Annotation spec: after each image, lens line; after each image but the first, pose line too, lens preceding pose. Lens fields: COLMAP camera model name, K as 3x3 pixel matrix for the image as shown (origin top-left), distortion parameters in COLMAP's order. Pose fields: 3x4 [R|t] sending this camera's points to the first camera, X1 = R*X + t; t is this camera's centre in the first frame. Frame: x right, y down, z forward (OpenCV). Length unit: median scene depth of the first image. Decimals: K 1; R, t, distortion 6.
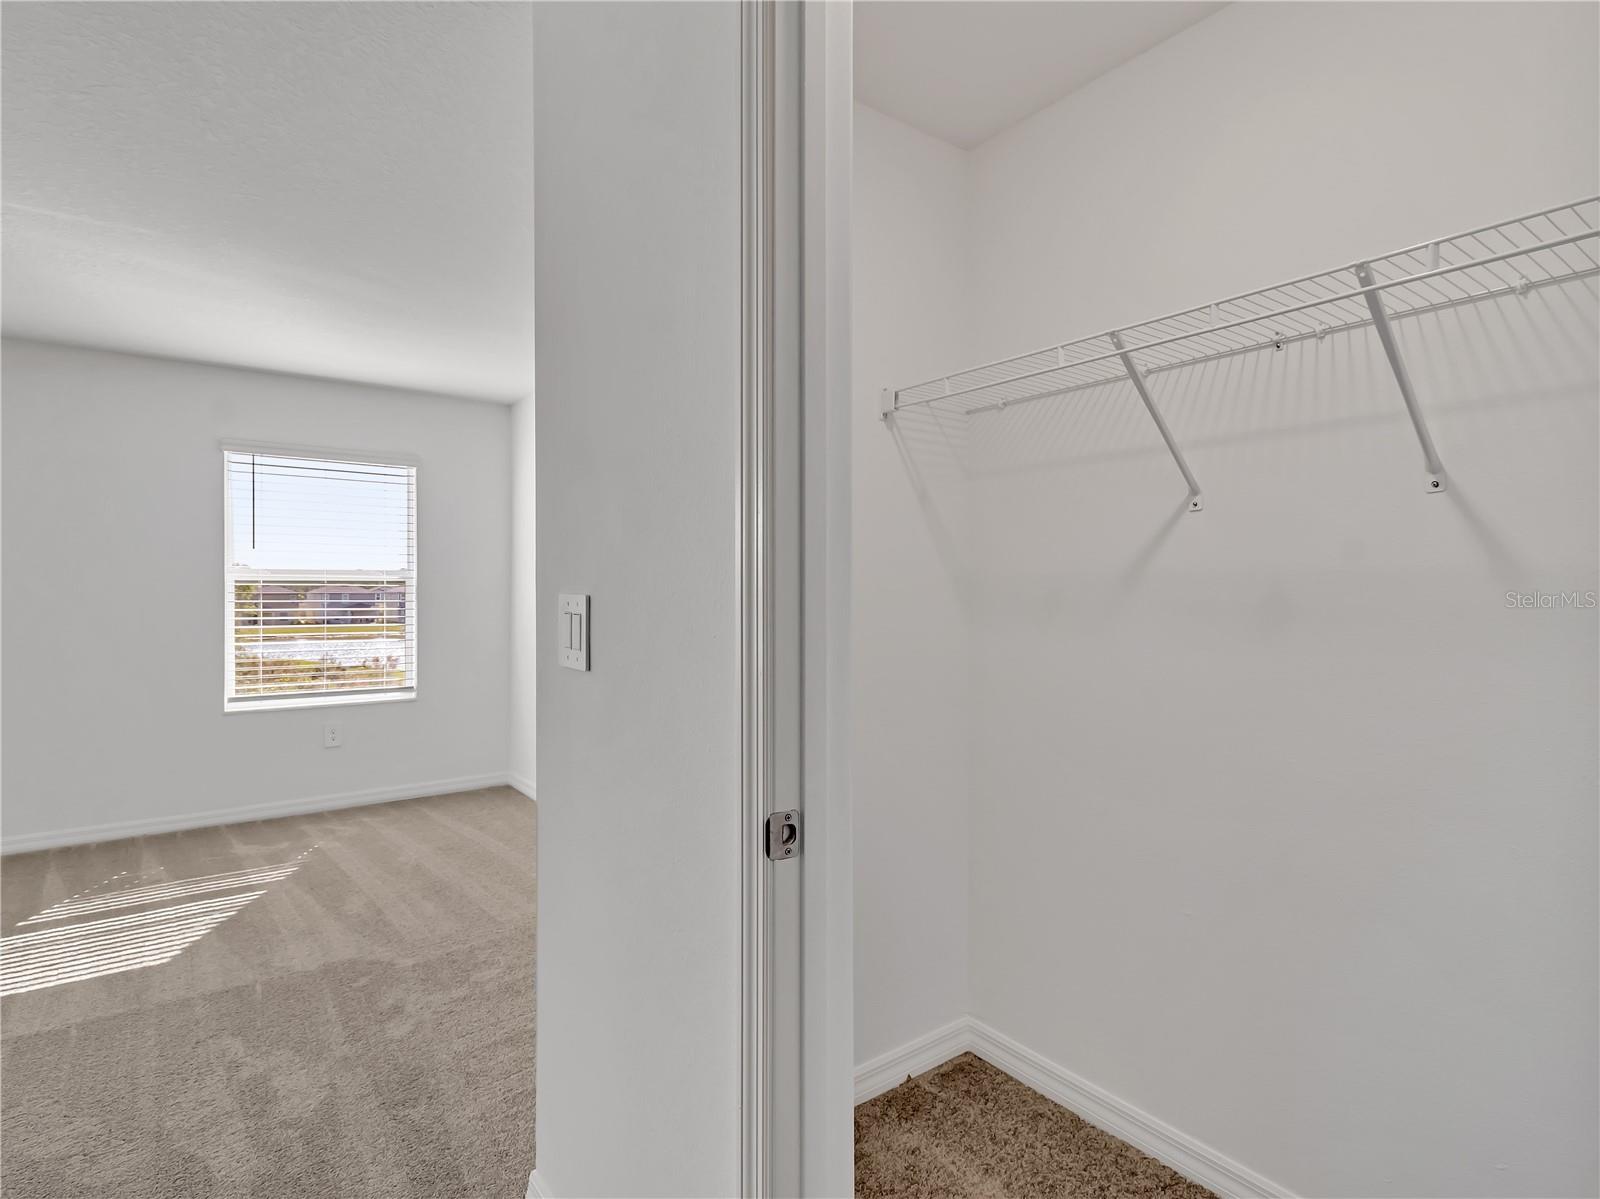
lens RADIAL K [[847.8, 0, 810.4], [0, 847.8, 591.5], [0, 0, 1]] dist [0.002900, -0.000192]
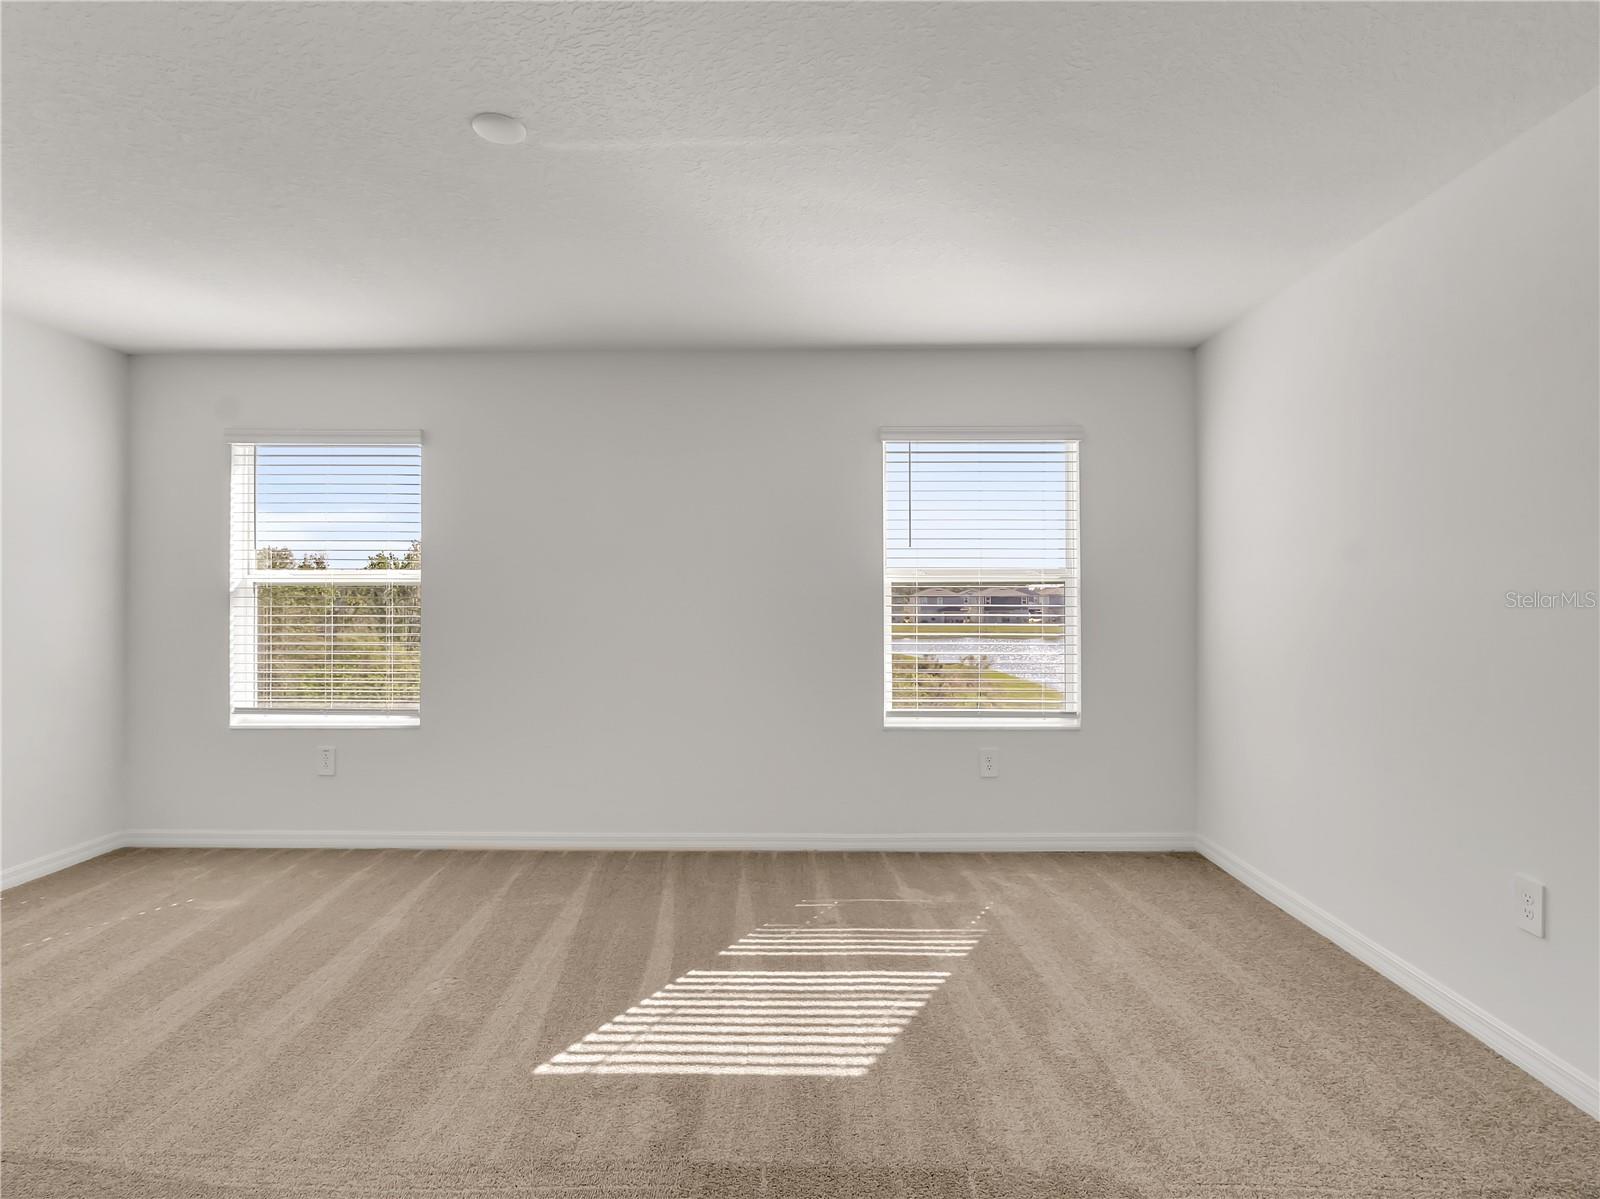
lens RADIAL K [[847.8, 0, 810.4], [0, 847.8, 591.5], [0, 0, 1]] dist [0.002900, -0.000192]
pose [[0.795645, -0.006018, -0.605733, -0.240596], [0.003757, 0.999980, -0.004999, 0.000522], [0.605751, 0.001702, 0.795652, 0.272828]]
